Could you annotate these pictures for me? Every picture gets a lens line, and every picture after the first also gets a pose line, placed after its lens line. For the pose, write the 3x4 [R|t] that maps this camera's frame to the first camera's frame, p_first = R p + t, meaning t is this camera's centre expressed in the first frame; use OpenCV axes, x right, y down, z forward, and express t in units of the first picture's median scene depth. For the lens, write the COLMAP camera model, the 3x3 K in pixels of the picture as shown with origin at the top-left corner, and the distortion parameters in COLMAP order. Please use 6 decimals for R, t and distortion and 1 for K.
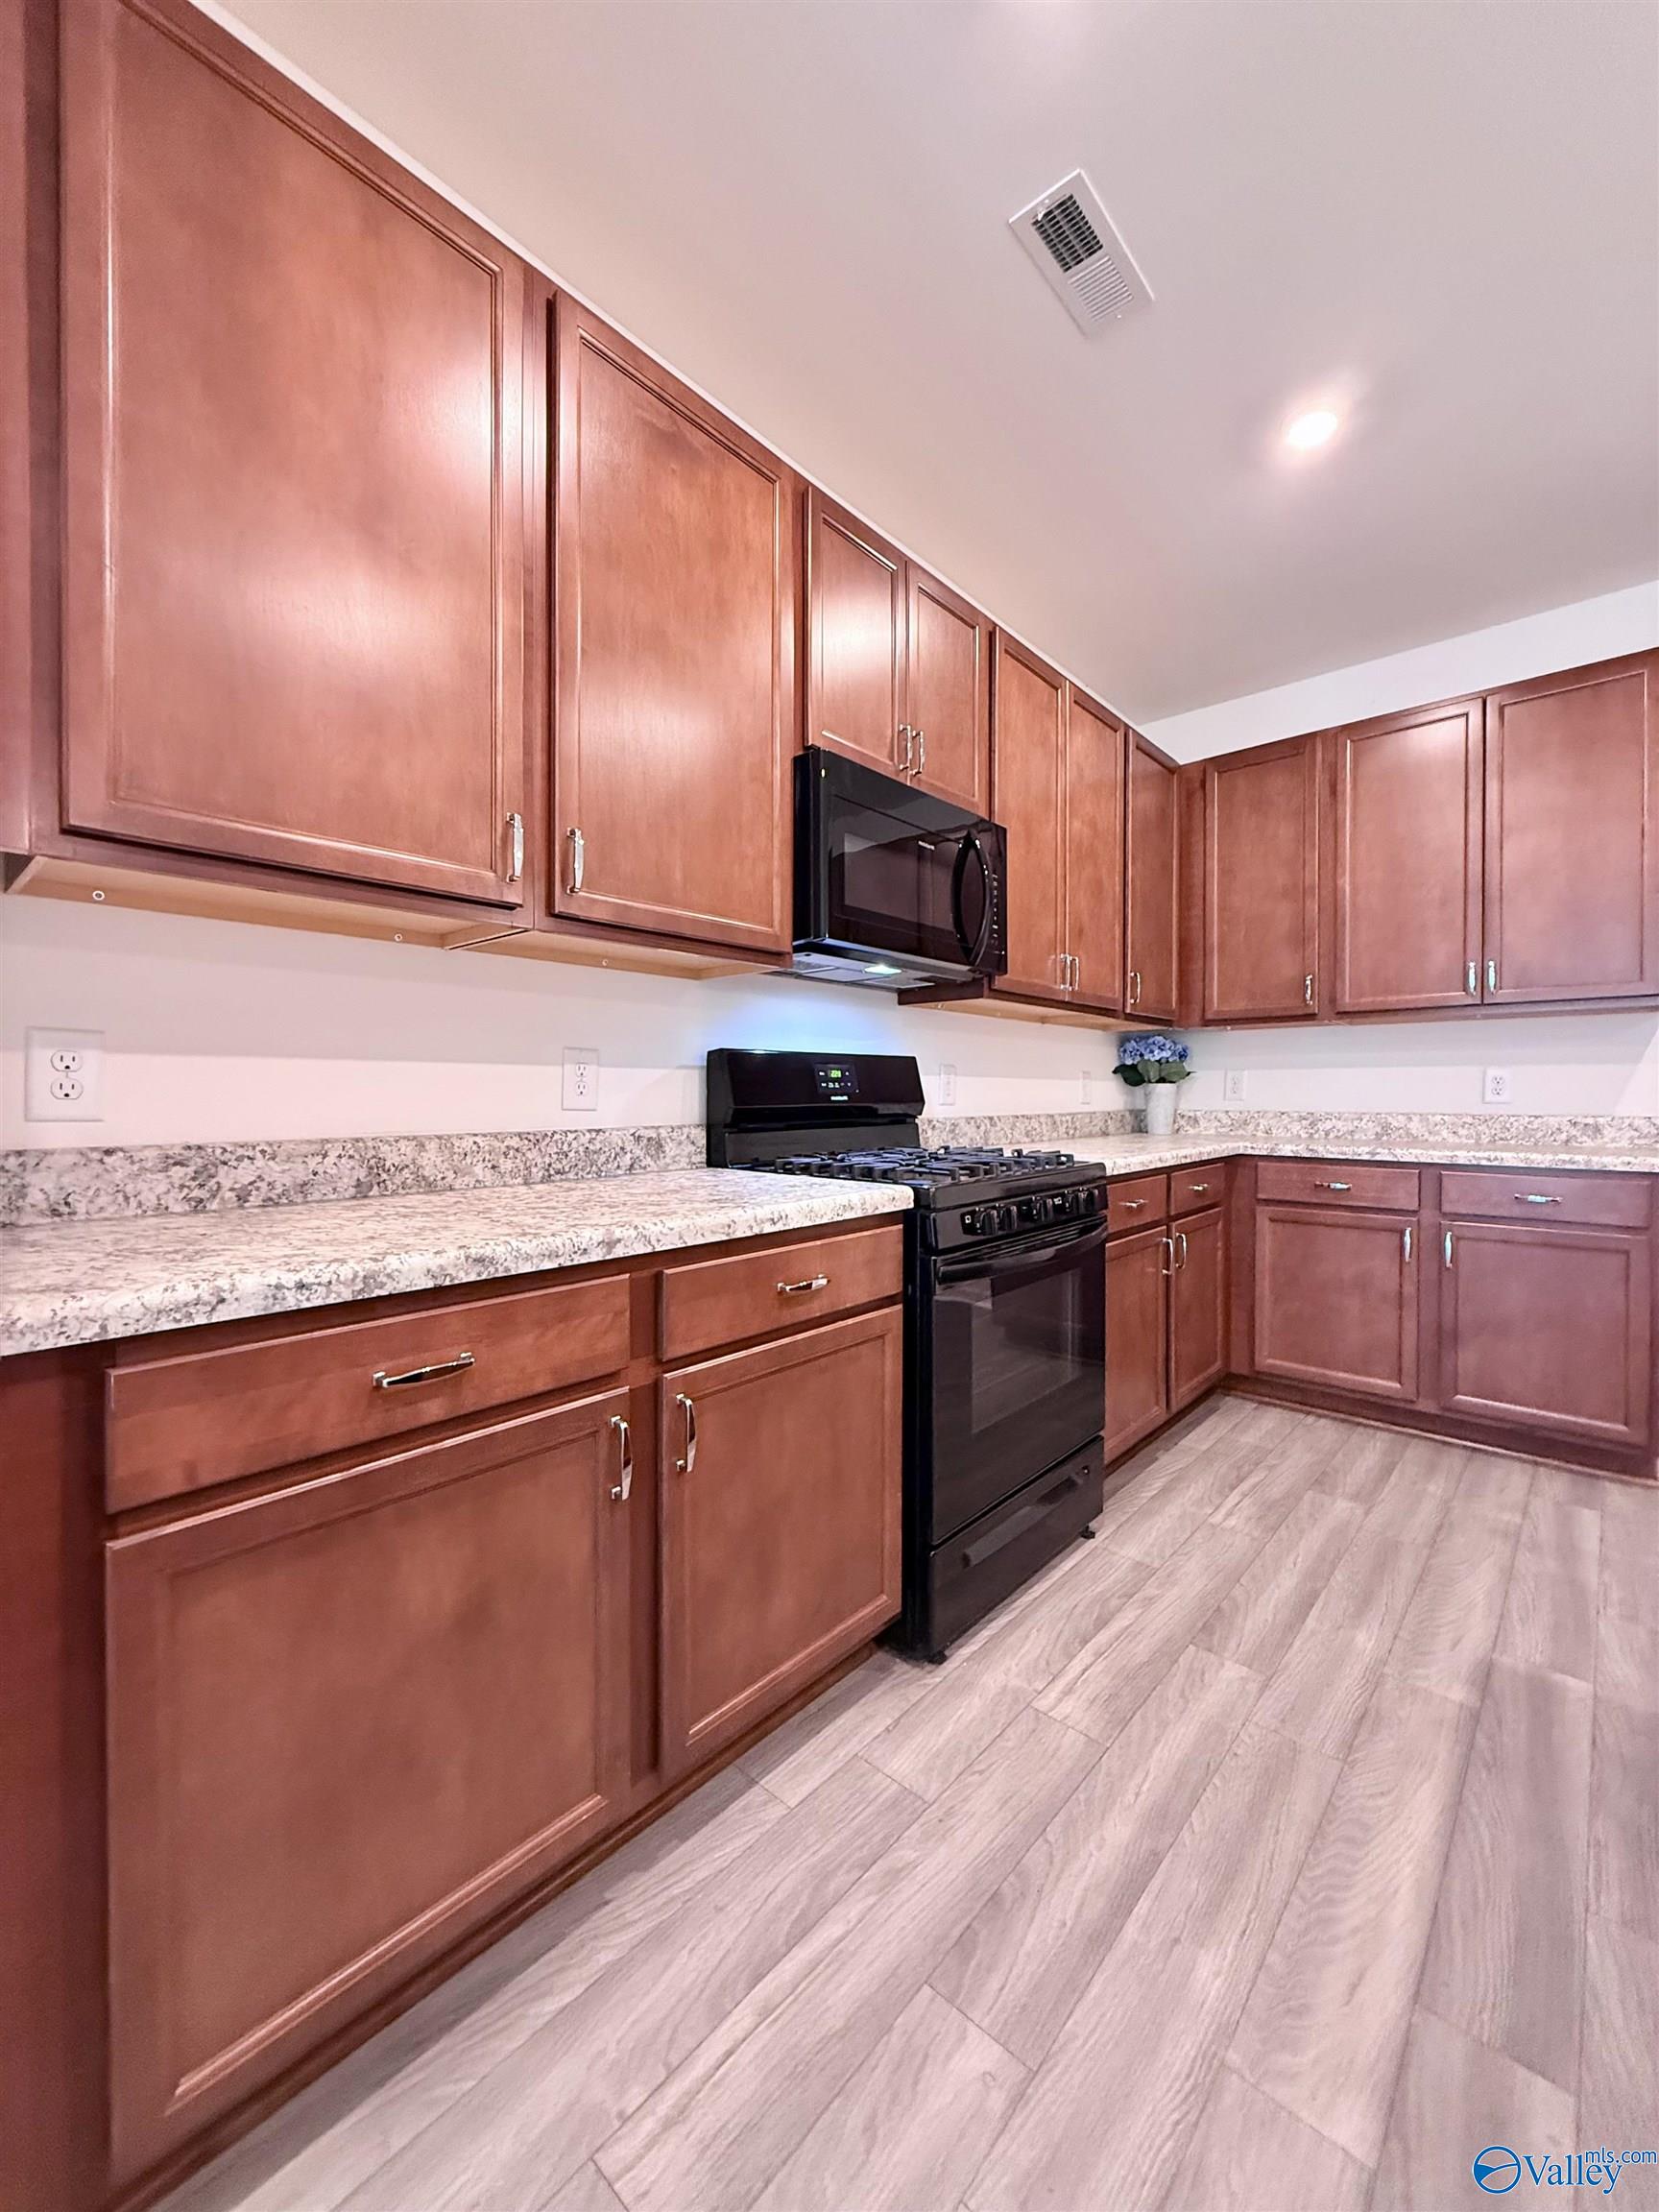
lens RADIAL K [[884.2, 0, 840.2], [0, 884.2, 1104.2], [0, 0, 1]] dist [-0.000777, -0.000462]
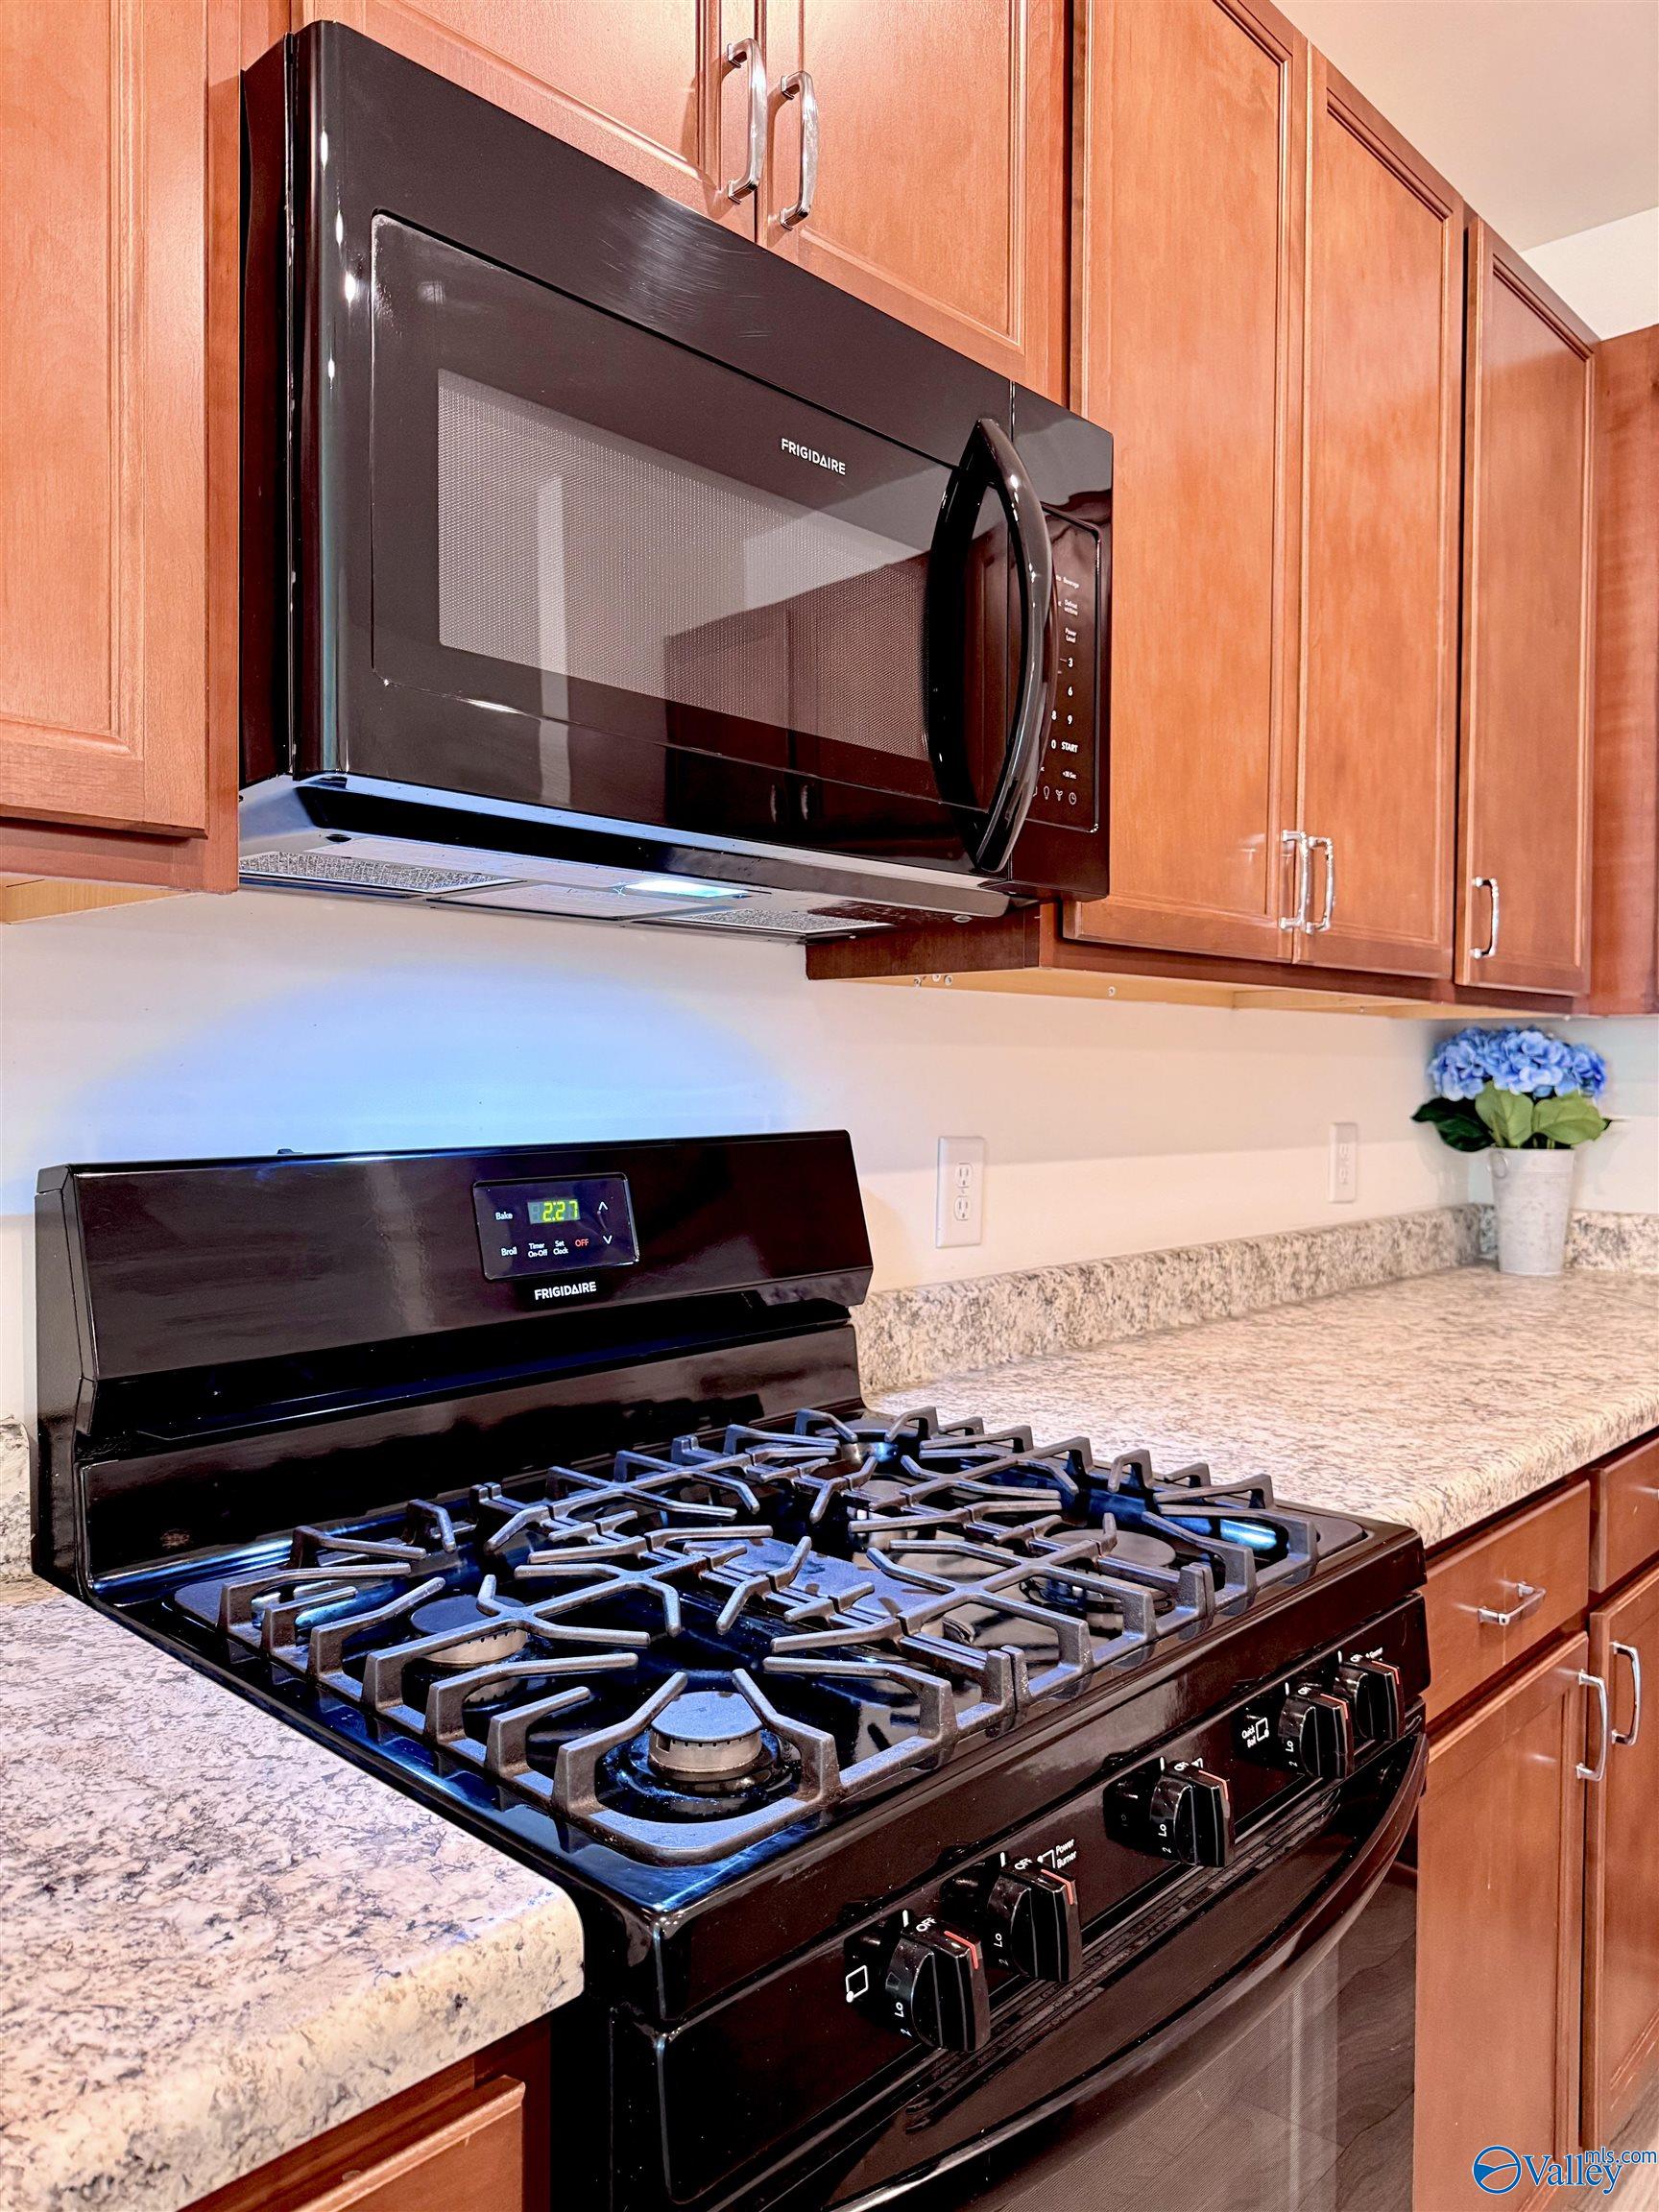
lens RADIAL K [[1580.7, 0, 811.8], [0, 1580.7, 1114.4], [0, 0, 1]] dist [0.003097, -0.009311]
pose [[0.998833, 0.007772, -0.047670, 0.093706], [-0.007014, 0.999847, 0.016045, -0.065230], [0.047788, -0.015692, 0.998734, 0.362391]]
